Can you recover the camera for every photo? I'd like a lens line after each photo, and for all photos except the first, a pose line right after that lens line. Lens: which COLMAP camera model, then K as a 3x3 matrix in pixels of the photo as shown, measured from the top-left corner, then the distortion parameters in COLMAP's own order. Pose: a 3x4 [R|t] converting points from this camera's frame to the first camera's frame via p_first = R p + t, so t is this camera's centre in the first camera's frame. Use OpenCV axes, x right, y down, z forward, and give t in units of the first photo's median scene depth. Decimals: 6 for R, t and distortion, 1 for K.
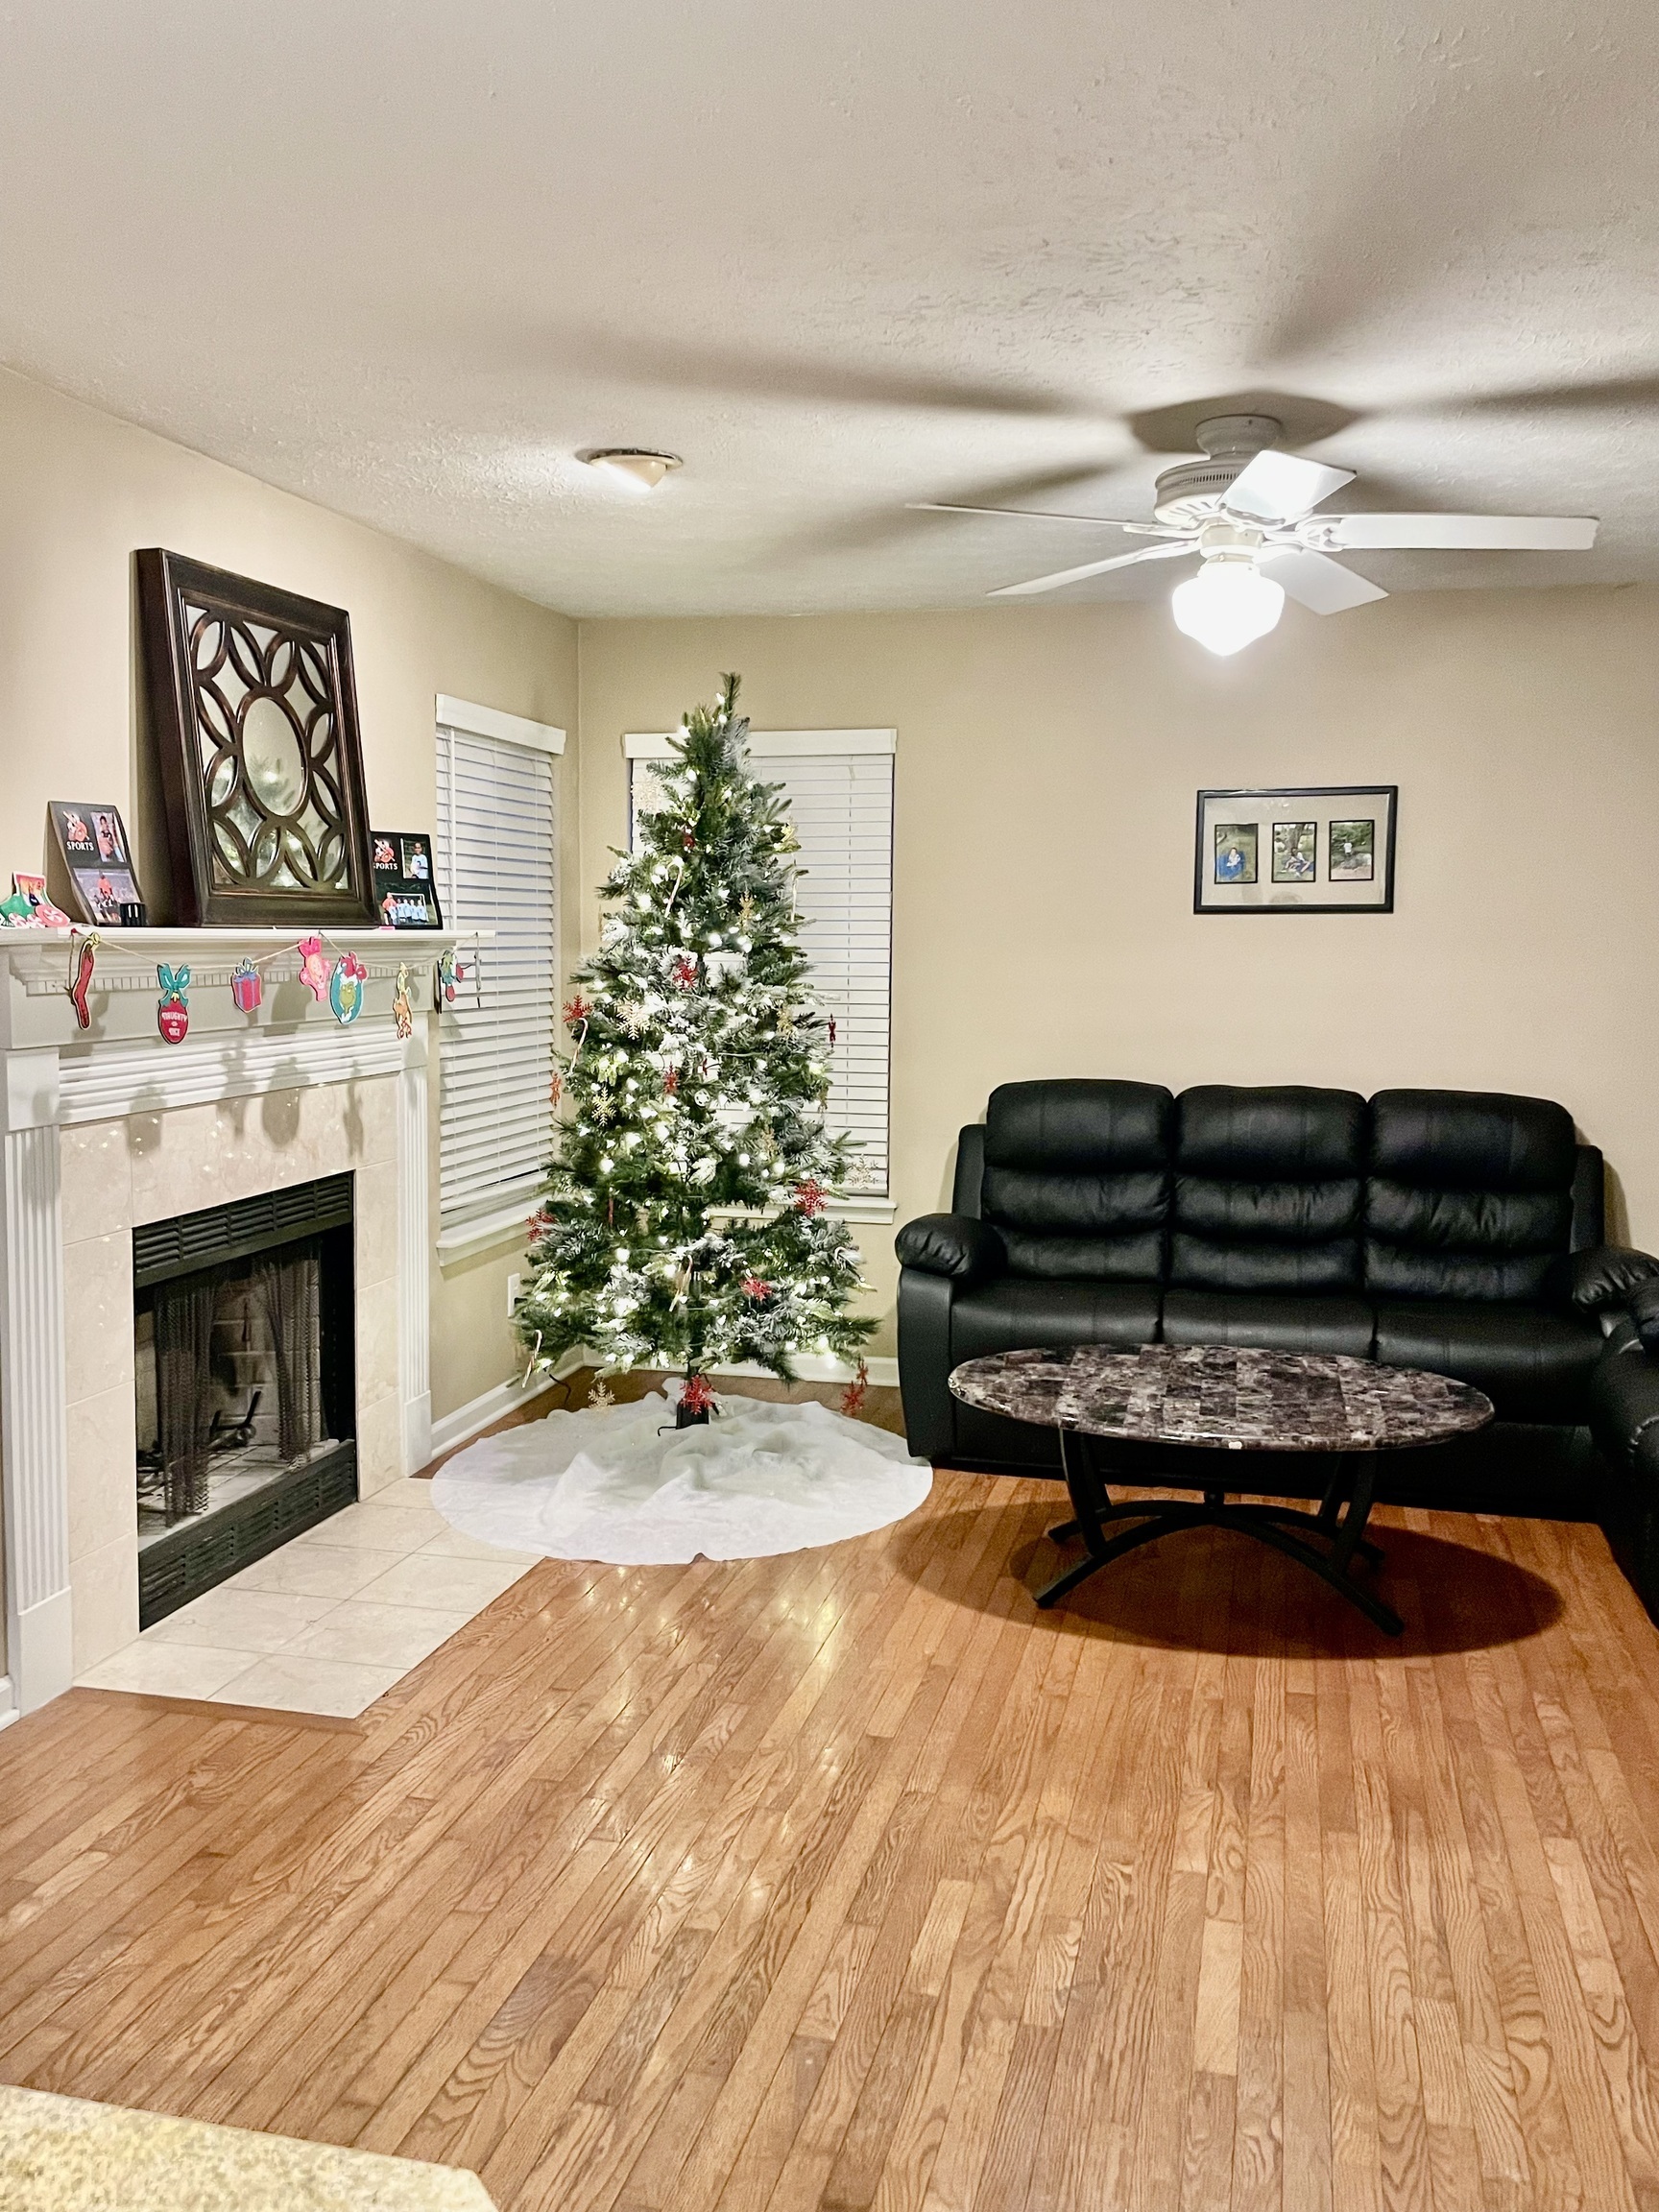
lens RADIAL K [[1863.3, 0, 835.0], [0, 1863.3, 1093.3], [0, 0, 1]] dist [0.071530, -0.085547]
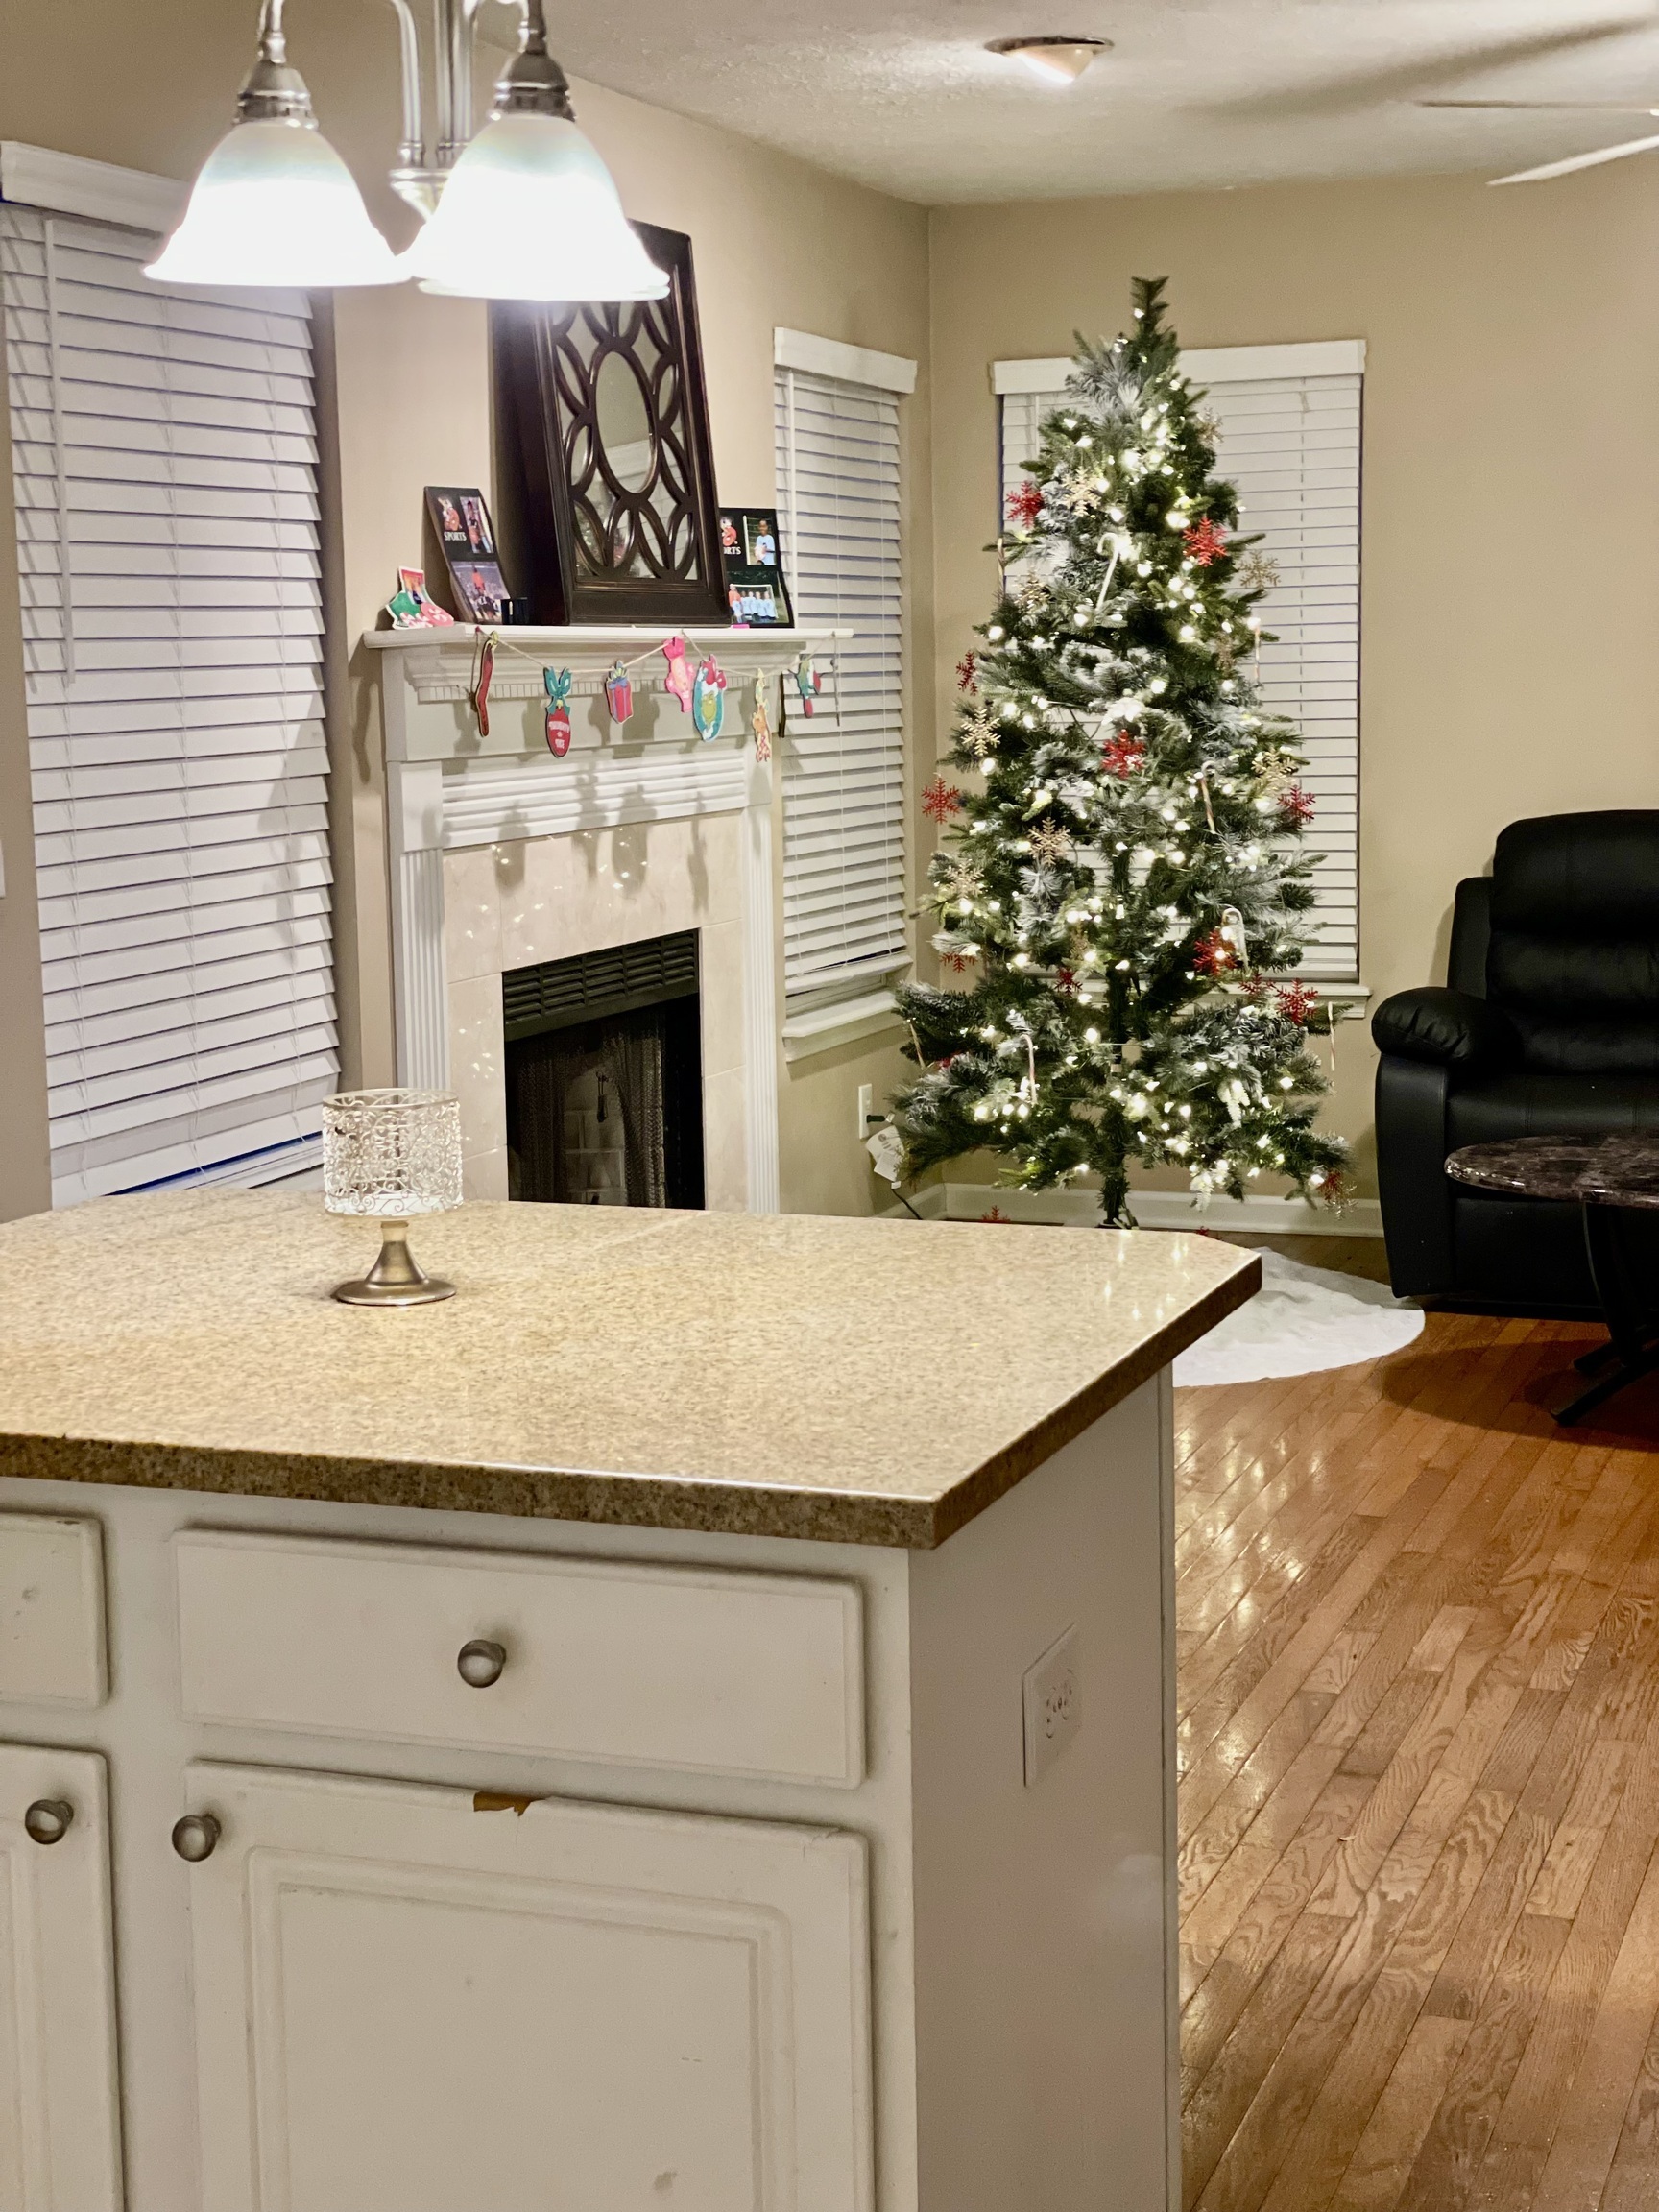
lens RADIAL K [[3352.3, 0, 877.0], [0, 3352.3, 1080.1], [0, 0, 1]] dist [0.126278, 0.000000]
pose [[0.994490, -0.012796, -0.104047, -0.033235], [0.016724, 0.999177, 0.036968, 0.061069], [0.103488, -0.038504, 0.993885, -0.498377]]
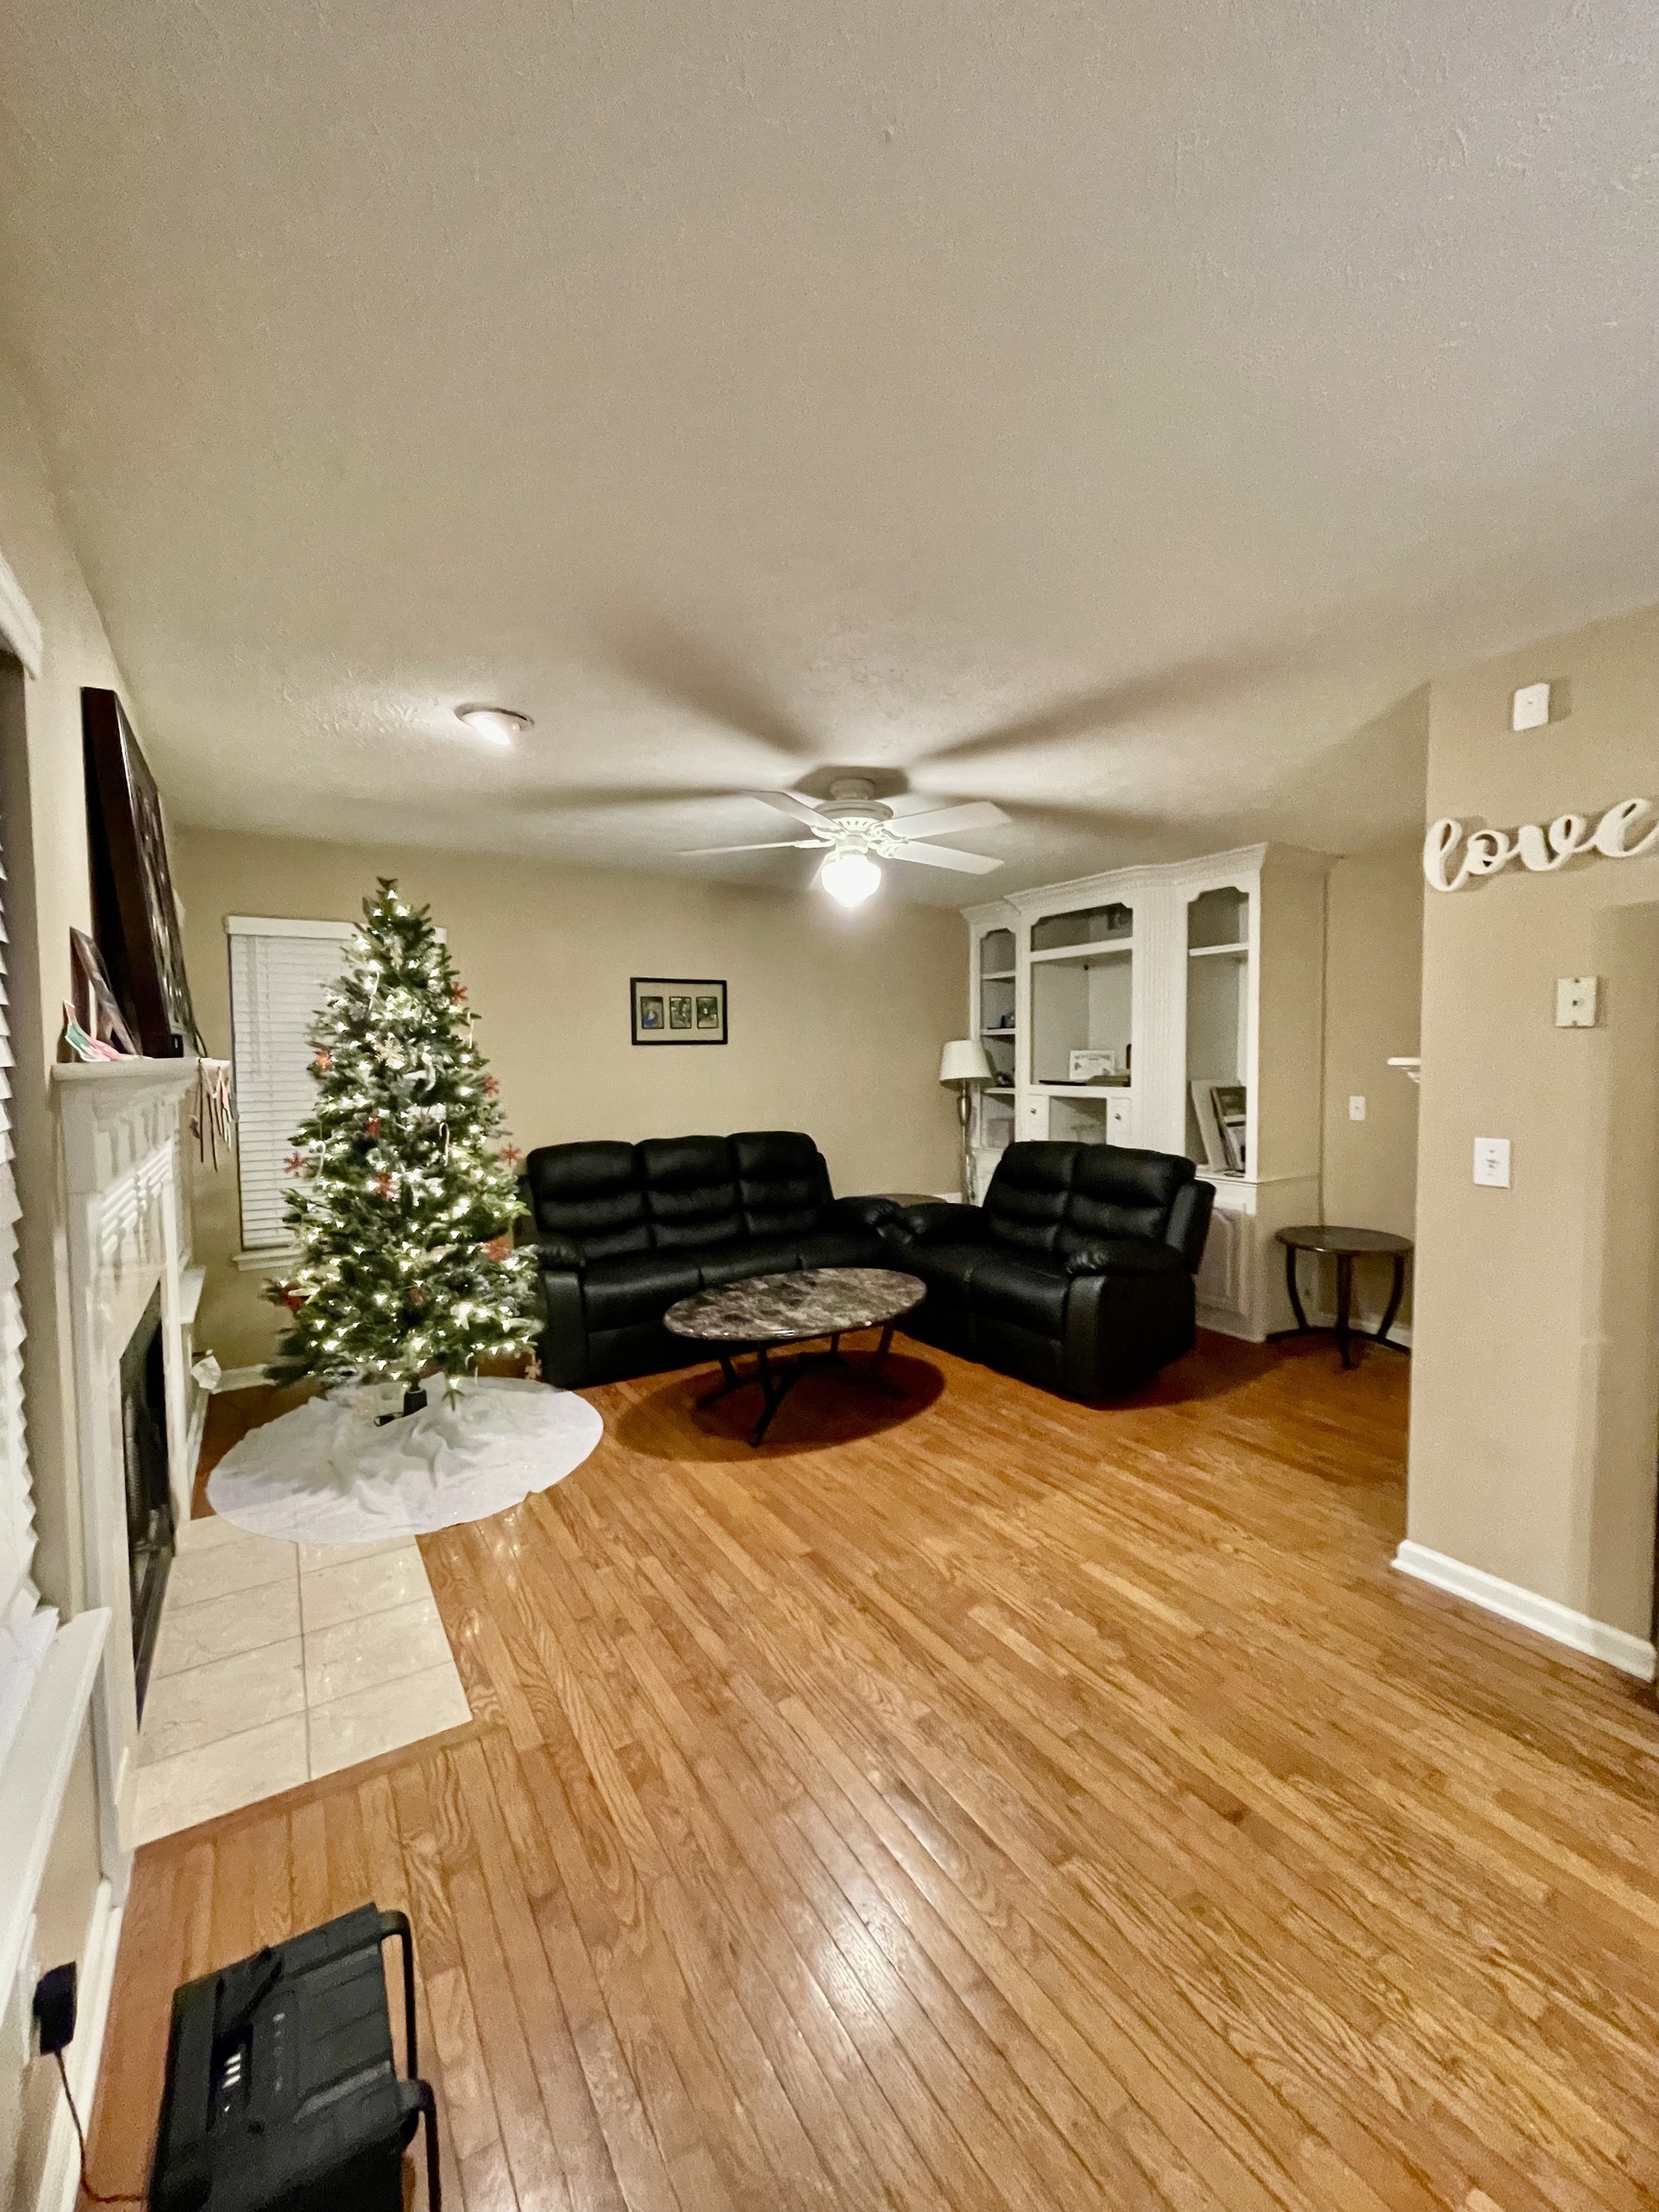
lens RADIAL K [[894.5, 0, 840.9], [0, 894.5, 1098.9], [0, 0, 1]] dist [-0.004361, -0.001013]
pose [[0.690393, -0.050717, 0.721655, -0.404038], [0.081257, 0.996663, -0.007693, -0.029208], [-0.718857, 0.063951, 0.692210, 0.353709]]
